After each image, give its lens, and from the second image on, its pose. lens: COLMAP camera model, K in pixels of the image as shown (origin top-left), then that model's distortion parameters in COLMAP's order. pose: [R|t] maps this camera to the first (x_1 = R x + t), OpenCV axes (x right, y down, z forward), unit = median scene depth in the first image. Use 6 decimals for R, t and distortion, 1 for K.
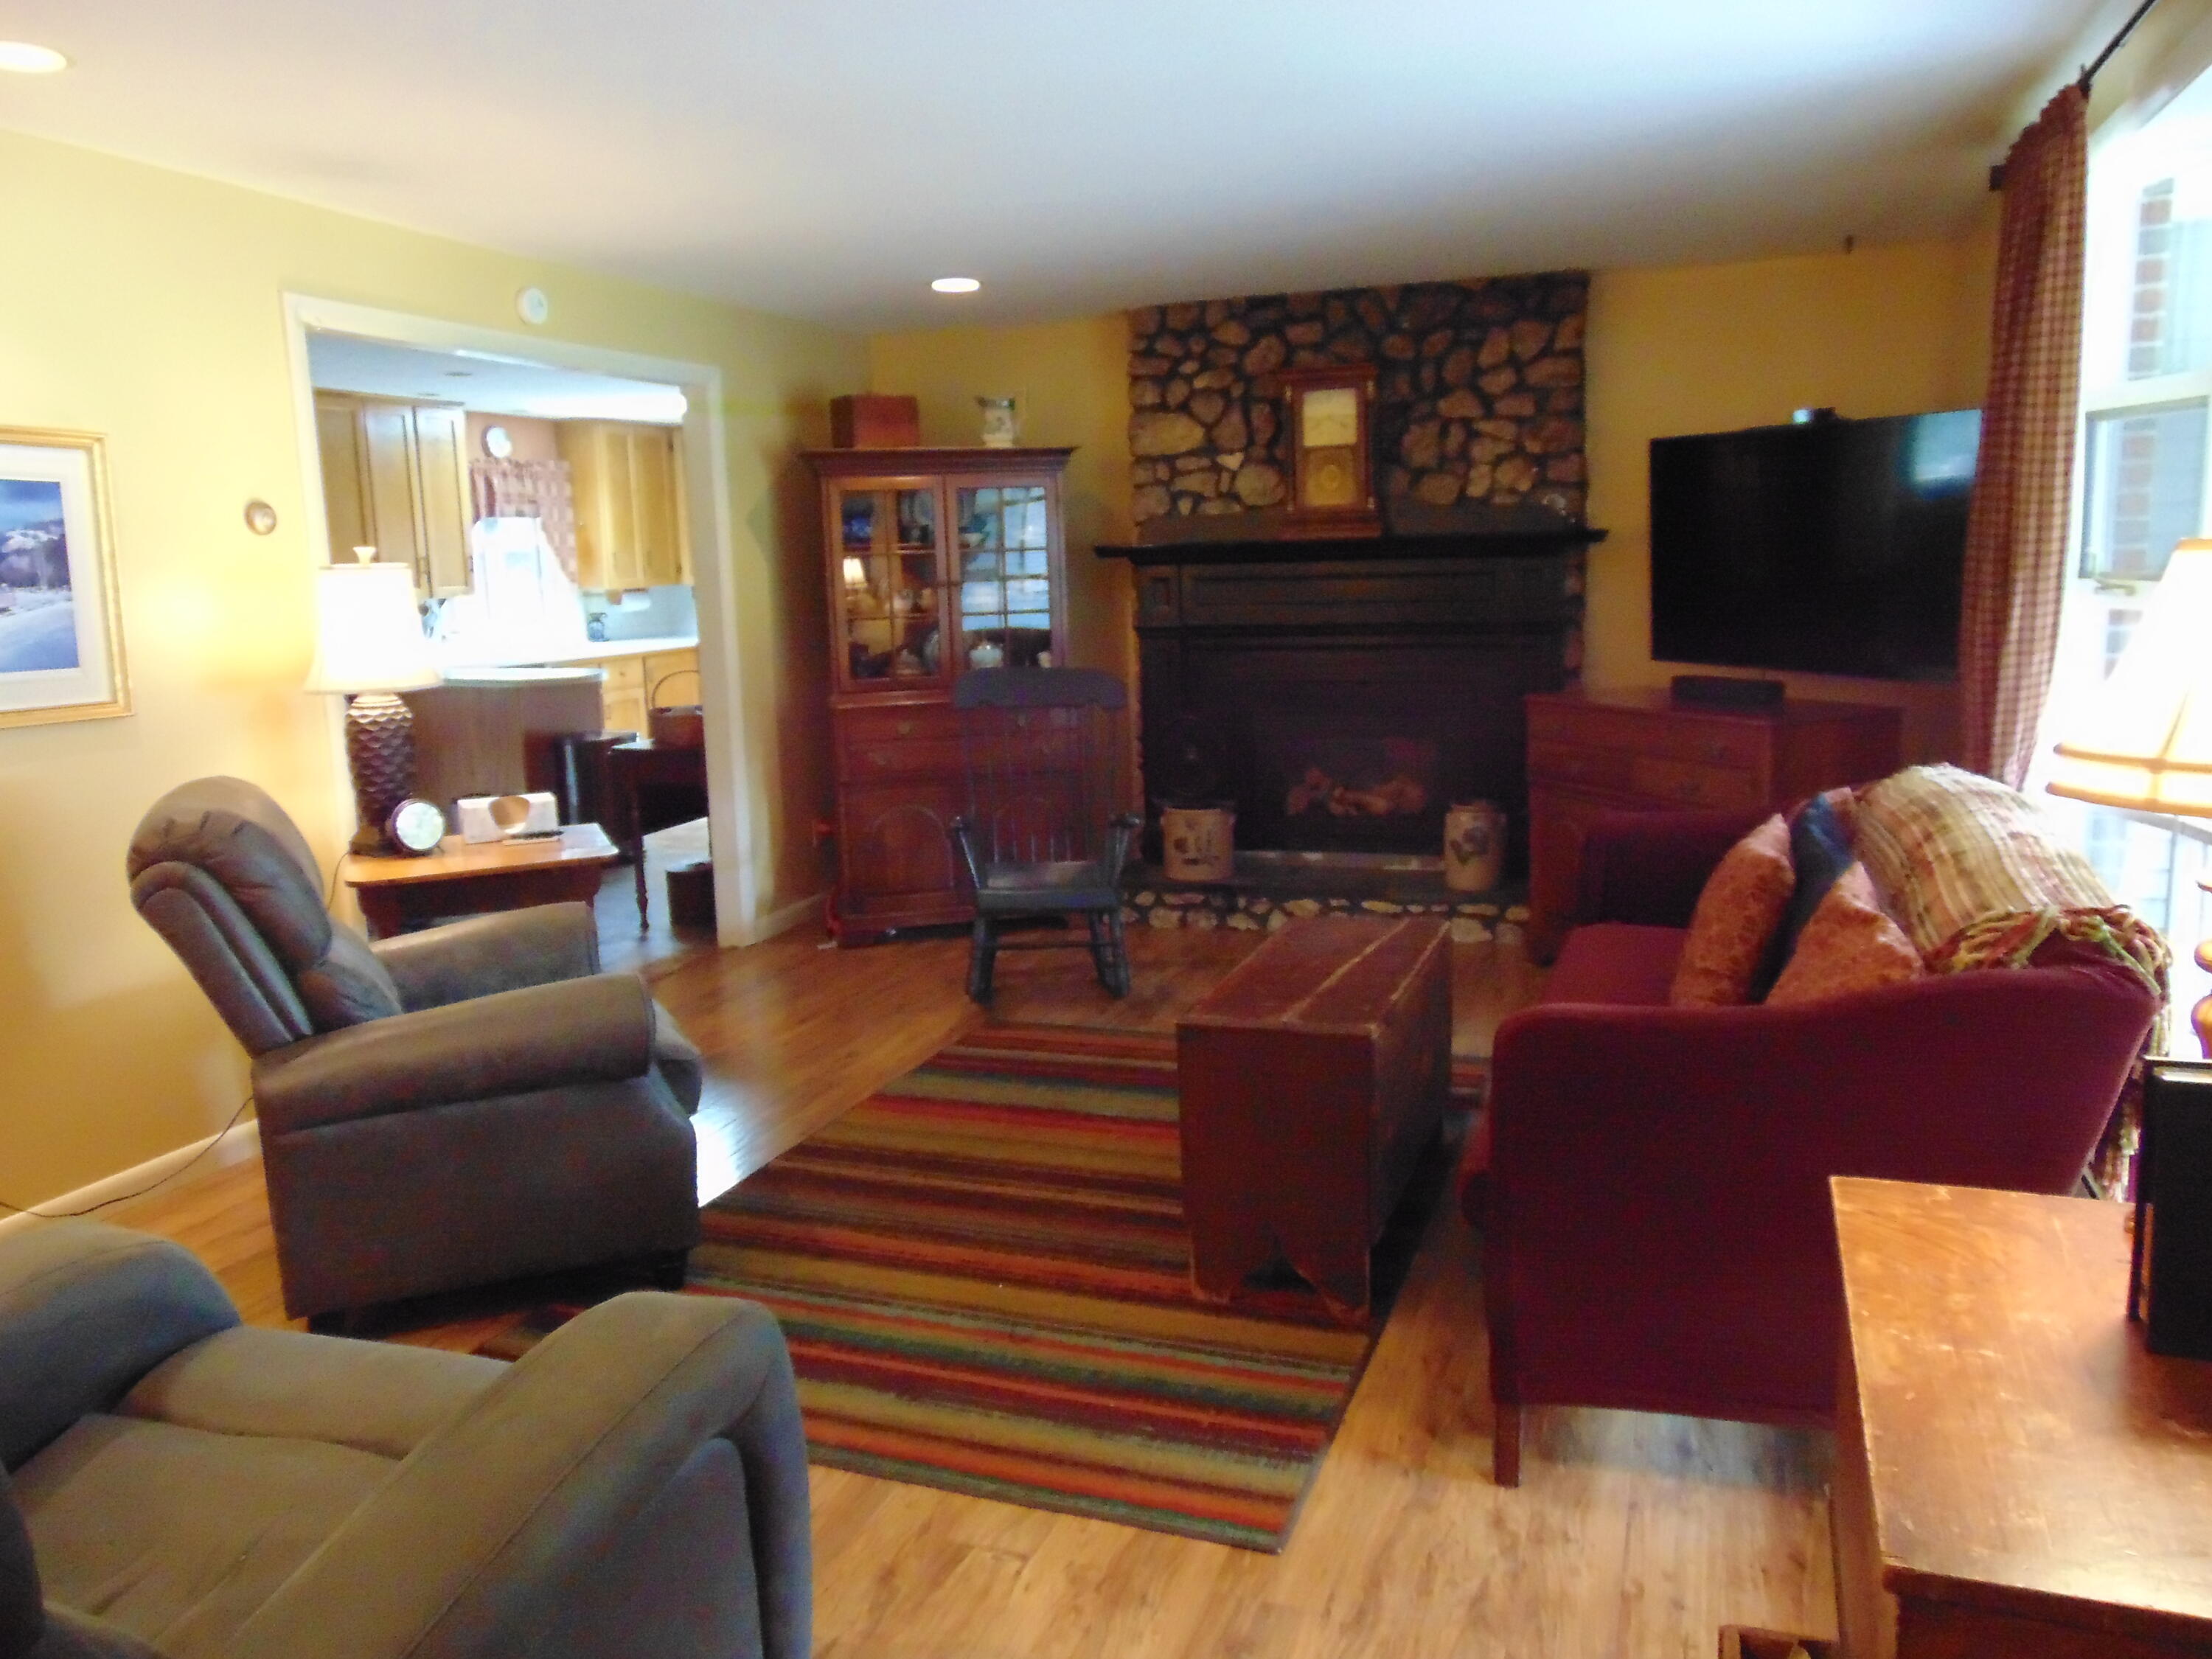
lens RADIAL K [[1667.9, 0, 1078.5], [0, 1667.9, 827.8], [0, 0, 1]] dist [0.000192, 0.006651]
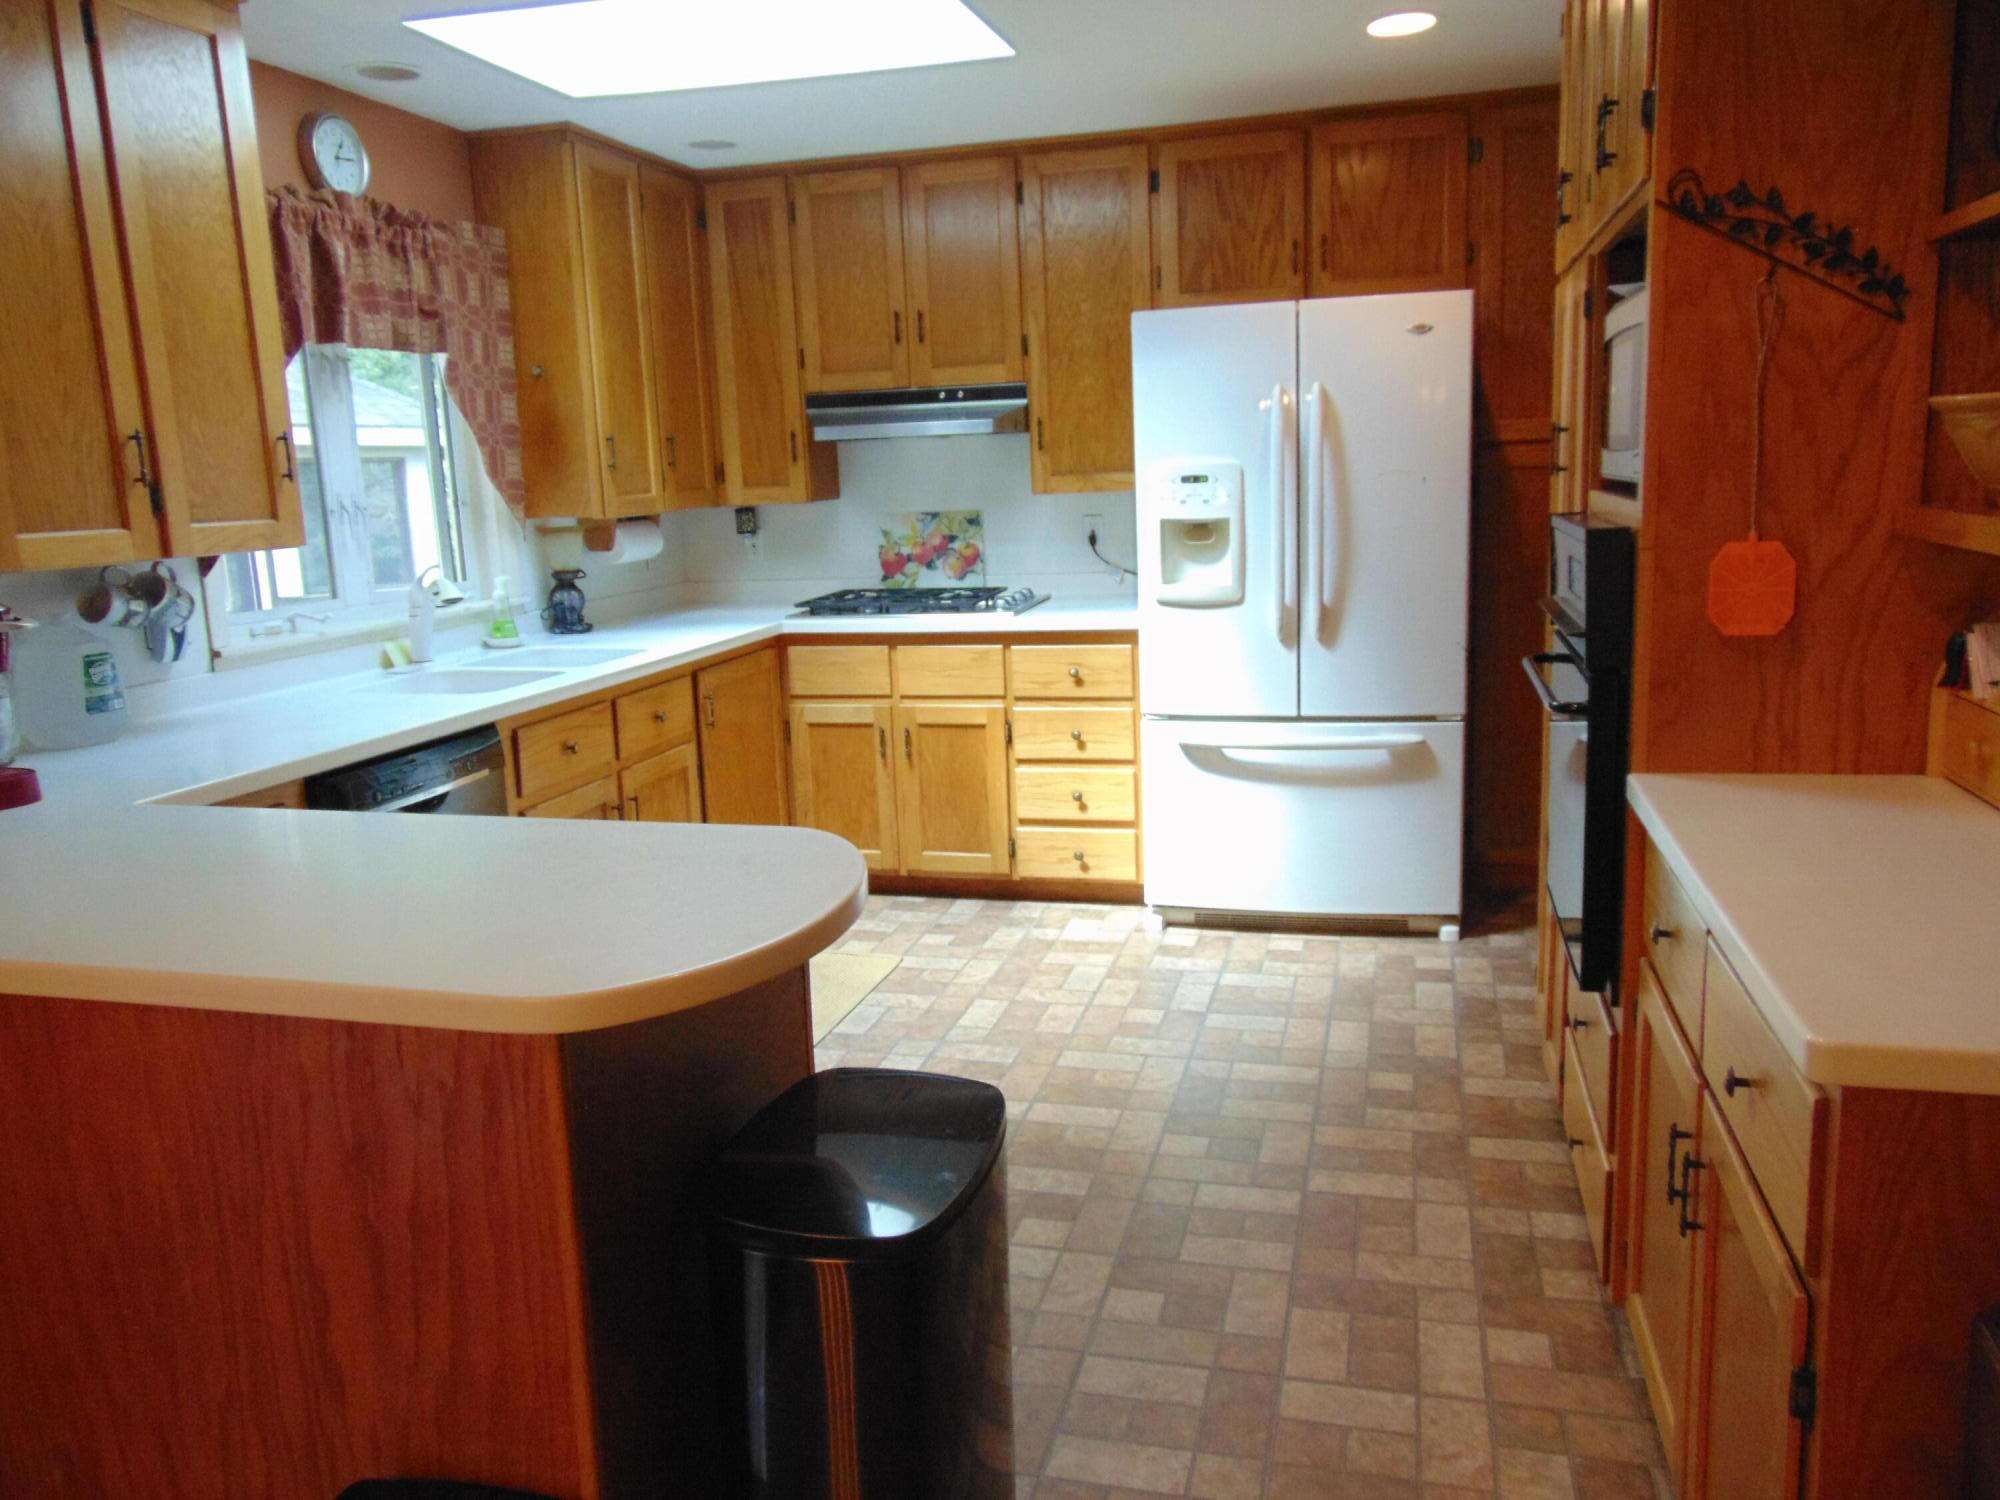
lens RADIAL K [[1508.1, 0, 975.1], [0, 1508.1, 748.5], [0, 0, 1]] dist [0.000192, 0.006651]
pose [[0.996703, -0.028410, 0.076003, -0.219849], [0.026690, 0.999366, 0.023555, -0.090534], [-0.076624, -0.021448, 0.996829, 0.603050]]
